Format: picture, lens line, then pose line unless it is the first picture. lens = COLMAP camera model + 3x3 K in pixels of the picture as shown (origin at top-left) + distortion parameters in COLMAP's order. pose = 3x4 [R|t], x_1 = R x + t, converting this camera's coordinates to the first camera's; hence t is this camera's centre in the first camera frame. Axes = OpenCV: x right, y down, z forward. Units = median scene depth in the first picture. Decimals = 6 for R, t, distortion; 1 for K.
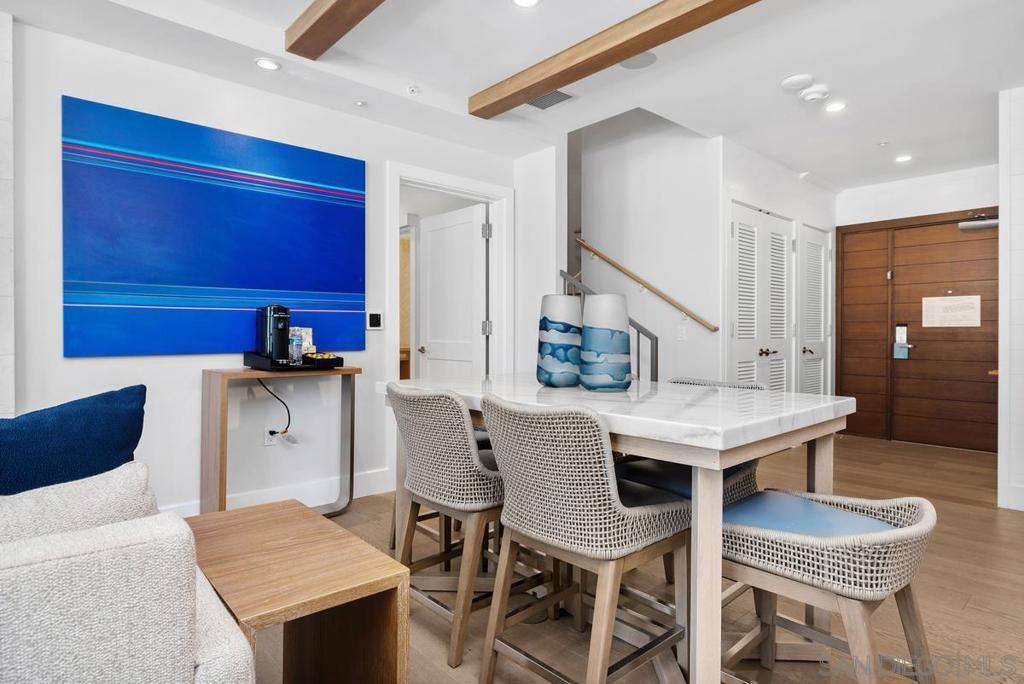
lens RADIAL K [[557.3, 0, 507.2], [0, 557.3, 335.8], [0, 0, 1]] dist [-0.000211, 0.000524]
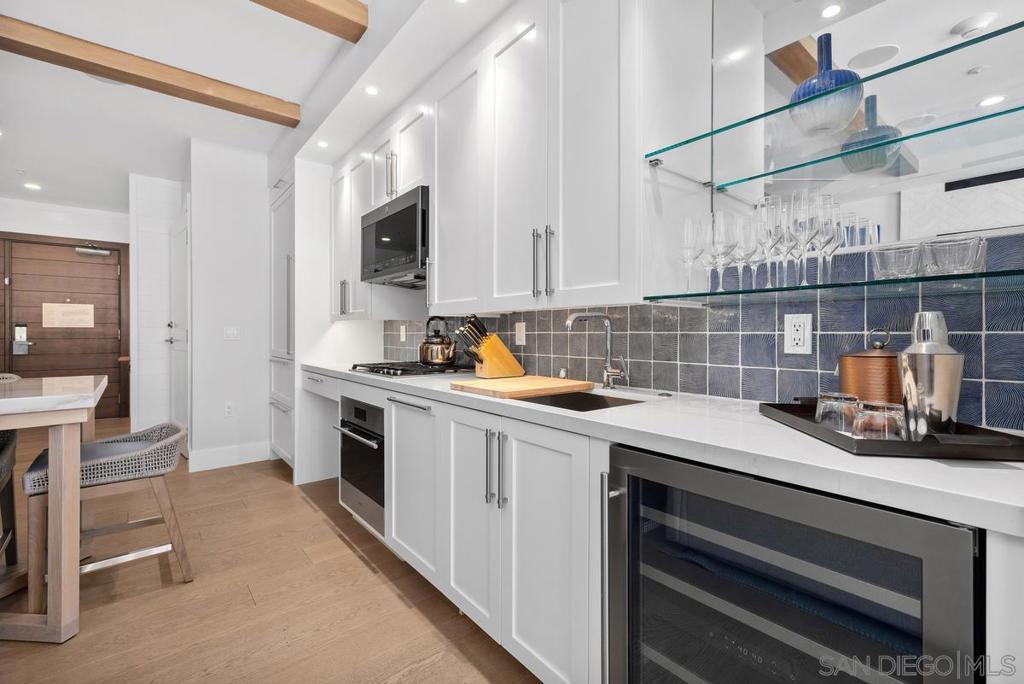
lens RADIAL K [[444.9, 0, 506.8], [0, 444.9, 336.0], [0, 0, 1]] dist [0.013397, -0.001149]
pose [[0.045049, 0.001113, 0.998984, -0.221223], [0.001648, 0.999998, -0.001189, 0.007063], [-0.998983, 0.001700, 0.045047, -0.058403]]
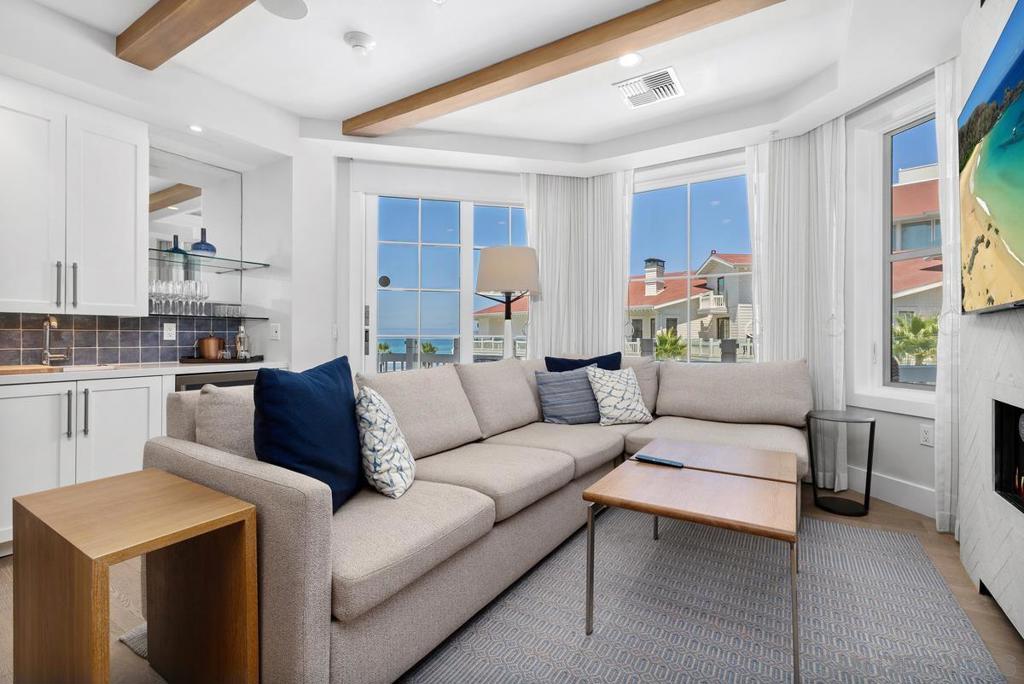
lens RADIAL K [[444.9, 0, 528.3], [0, 444.9, 335.2], [0, 0, 1]] dist [0.013397, -0.001149]
pose [[-0.963352, -0.004394, -0.268206, -0.269915], [-0.006115, 0.999966, 0.005582, 0.003871], [0.268172, 0.007018, -0.963345, 0.549733]]
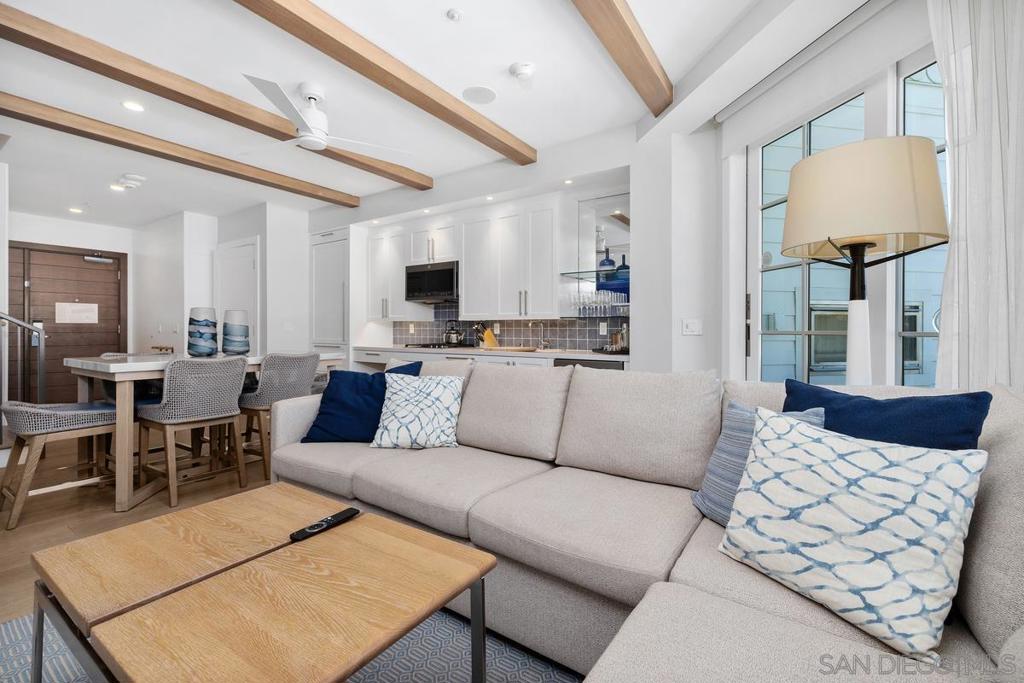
lens RADIAL K [[444.9, 0, 495.7], [0, 444.9, 323.5], [0, 0, 1]] dist [0.013397, -0.001149]
pose [[-0.216832, 0.009795, 0.976160, -0.753291], [0.005095, 0.999947, -0.008902, 0.001662], [-0.976196, 0.003044, -0.216870, 0.174776]]
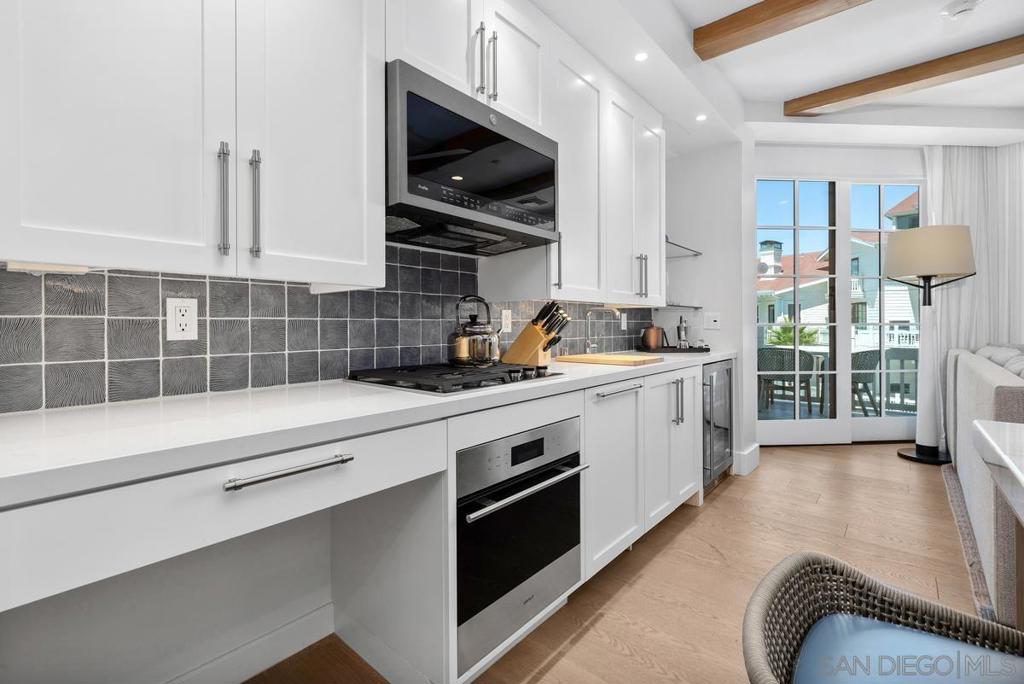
lens RADIAL K [[444.9, 0, 514.0], [0, 444.9, 326.1], [0, 0, 1]] dist [0.013397, -0.001149]
pose [[-0.991173, 0.000856, -0.132571, 0.310929], [-0.000832, 0.999919, 0.012672, 0.004001], [0.132571, 0.012670, -0.991093, 0.416565]]
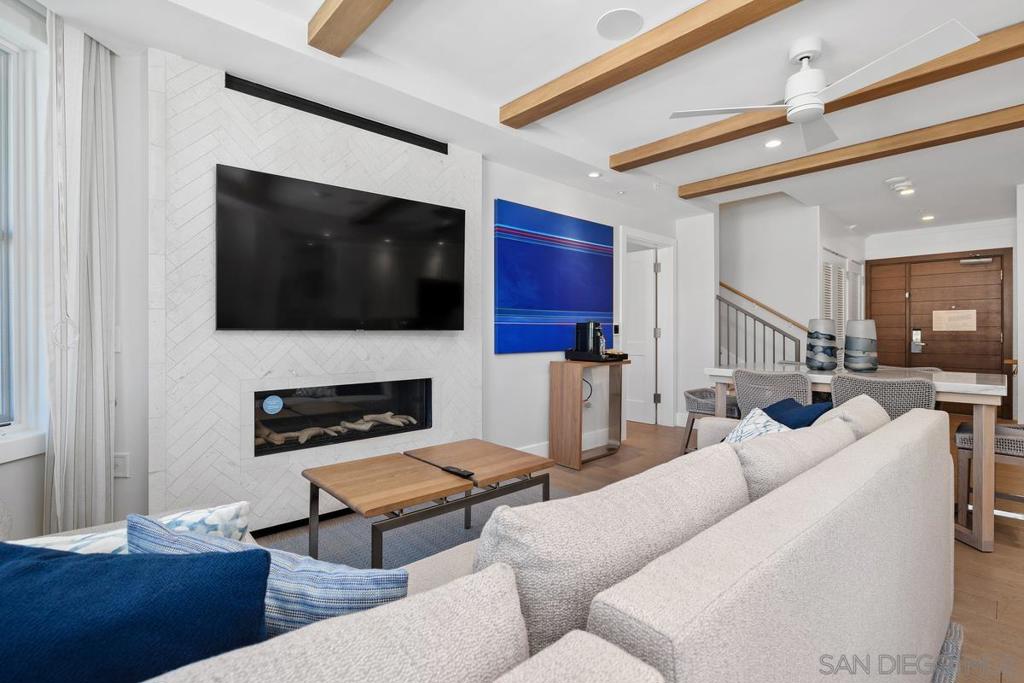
lens RADIAL K [[459.3, 0, 519.7], [0, 459.3, 332.8], [0, 0, 1]] dist [0.003008, 0.000158]
pose [[0.999854, -0.002067, 0.016989, -0.420938], [0.002110, 0.999995, -0.002536, -0.012132], [-0.016984, 0.002571, 0.999852, -0.217505]]
